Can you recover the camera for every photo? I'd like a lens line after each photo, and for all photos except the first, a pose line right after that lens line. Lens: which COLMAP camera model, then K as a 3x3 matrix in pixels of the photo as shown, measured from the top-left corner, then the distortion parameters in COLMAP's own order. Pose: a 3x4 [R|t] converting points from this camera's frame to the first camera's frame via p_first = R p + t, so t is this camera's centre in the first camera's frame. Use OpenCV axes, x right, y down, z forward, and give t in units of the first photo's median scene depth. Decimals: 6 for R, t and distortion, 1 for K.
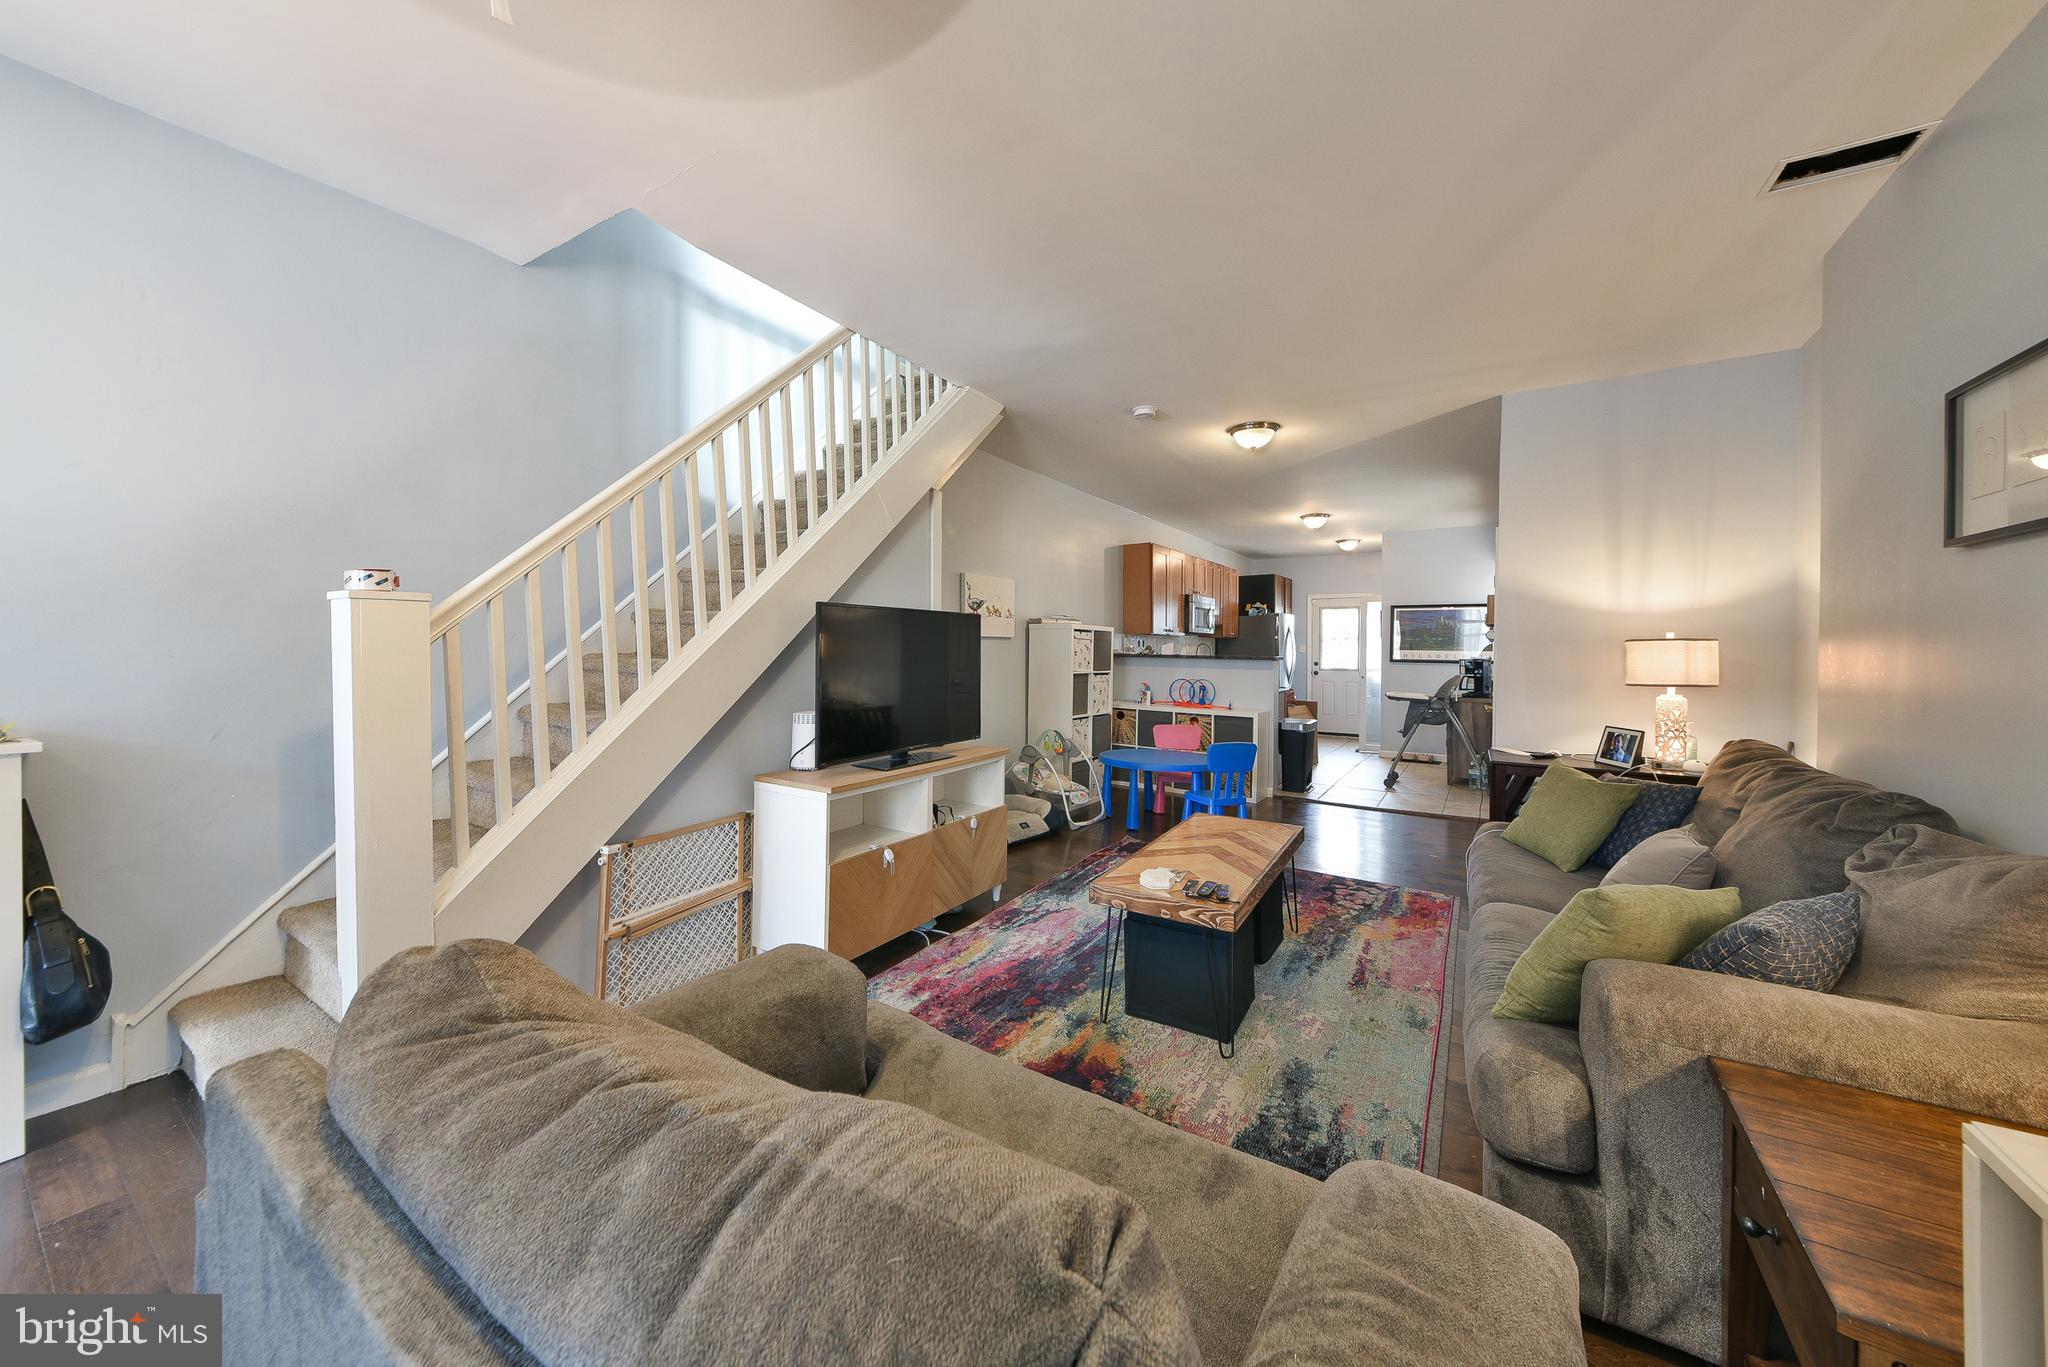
lens RADIAL K [[699.0, 0, 1020.5], [0, 699.0, 669.0], [0, 0, 1]] dist [0.009885, -0.000053]
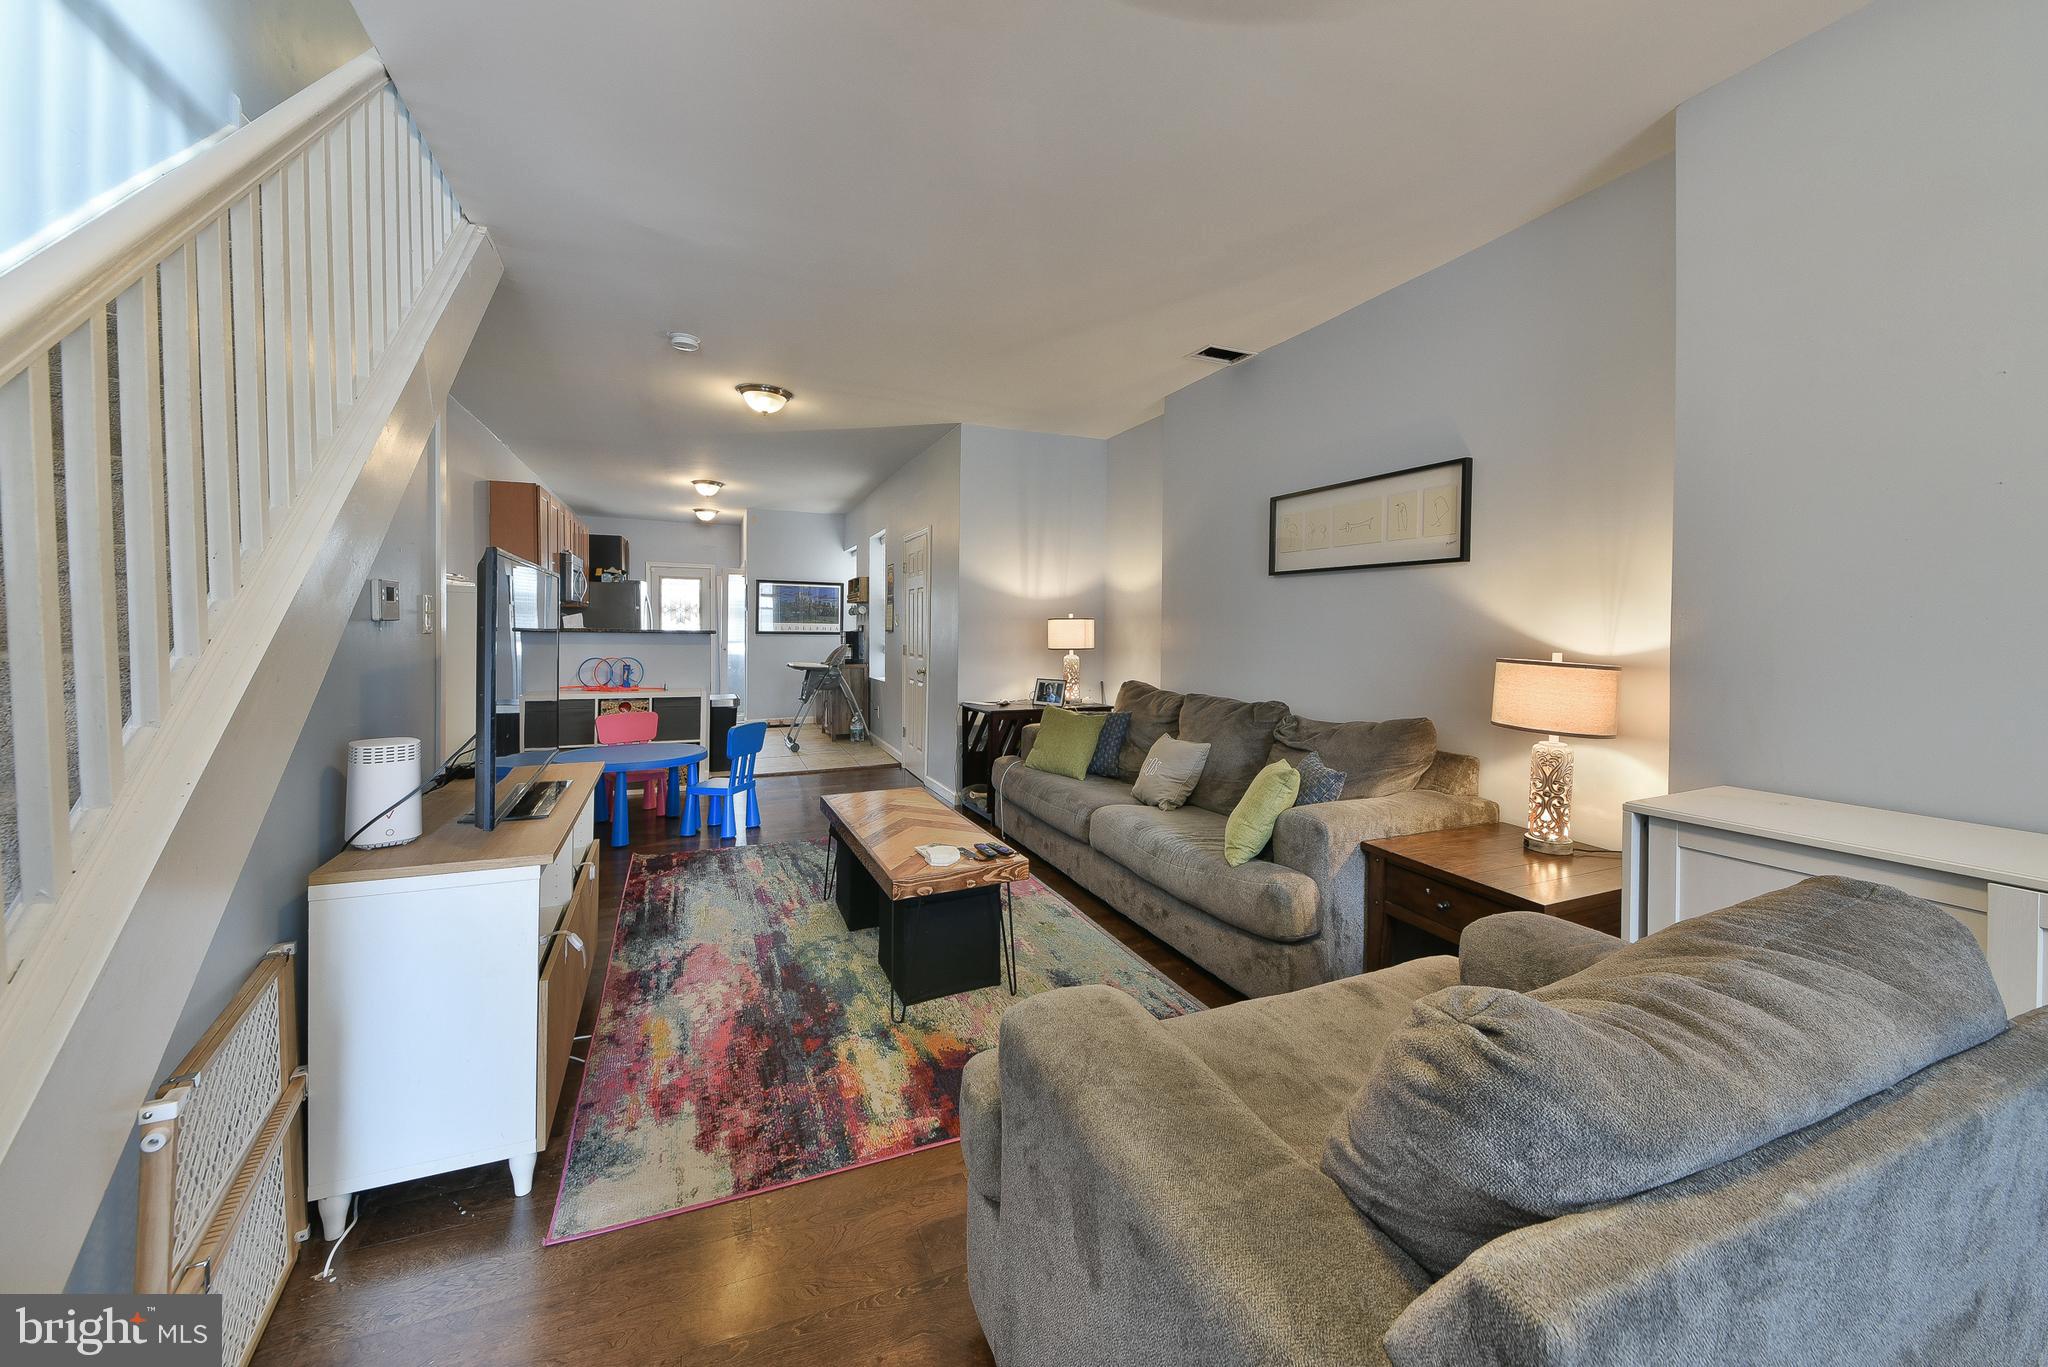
lens RADIAL K [[743.3, 0, 995.0], [0, 743.3, 645.9], [0, 0, 1]] dist [-0.004293, -0.006655]
pose [[0.557594, -0.026393, 0.829694, -0.441835], [0.019895, 0.999632, 0.018428, -0.013853], [-0.829875, 0.006231, 0.557914, 0.233718]]
